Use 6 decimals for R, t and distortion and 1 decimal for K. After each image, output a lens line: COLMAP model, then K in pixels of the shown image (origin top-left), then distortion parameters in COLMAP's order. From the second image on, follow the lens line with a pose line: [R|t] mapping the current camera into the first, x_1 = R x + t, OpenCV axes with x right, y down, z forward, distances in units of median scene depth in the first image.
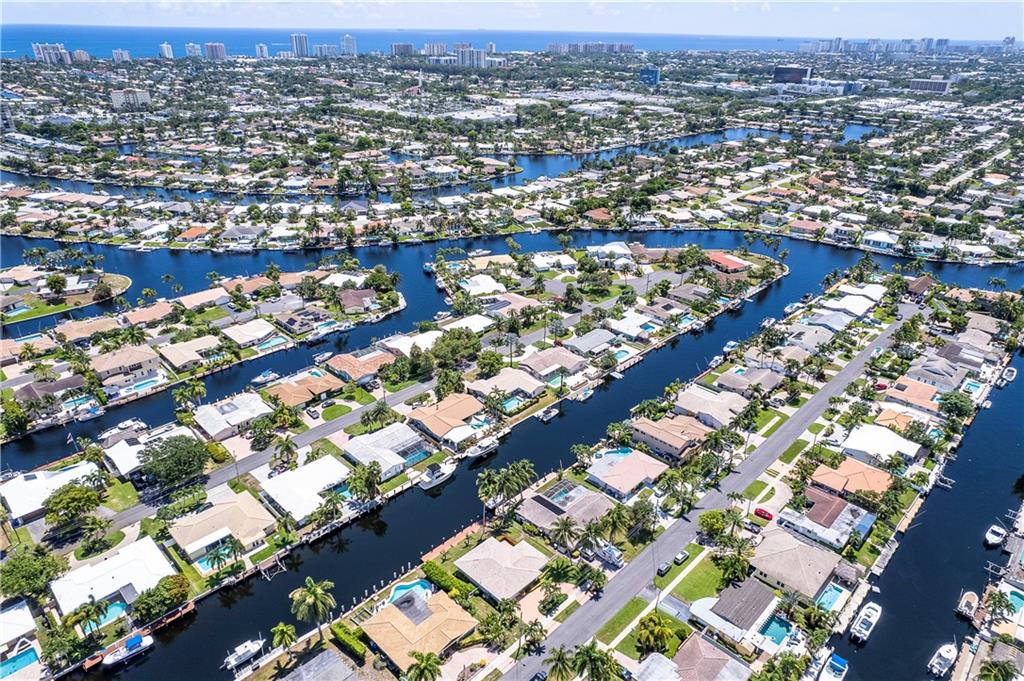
lens RADIAL K [[657.4, 0, 512.0], [0, 657.4, 340.5], [0, 0, 1]] dist [-0.072294, 0.069418]
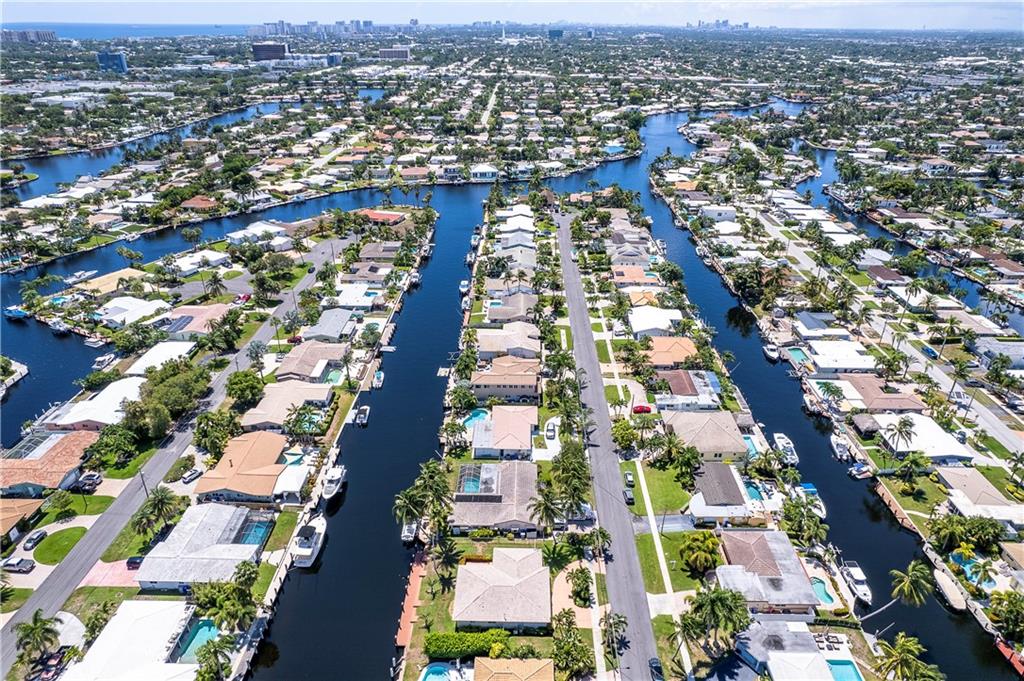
lens RADIAL K [[657.4, 0, 512.0], [0, 657.4, 340.5], [0, 0, 1]] dist [-0.072294, 0.069418]
pose [[0.726182, -0.313410, 0.611910, -0.199335], [0.304397, 0.944625, 0.122578, -0.010830], [-0.616443, 0.097249, 0.781371, 0.187756]]
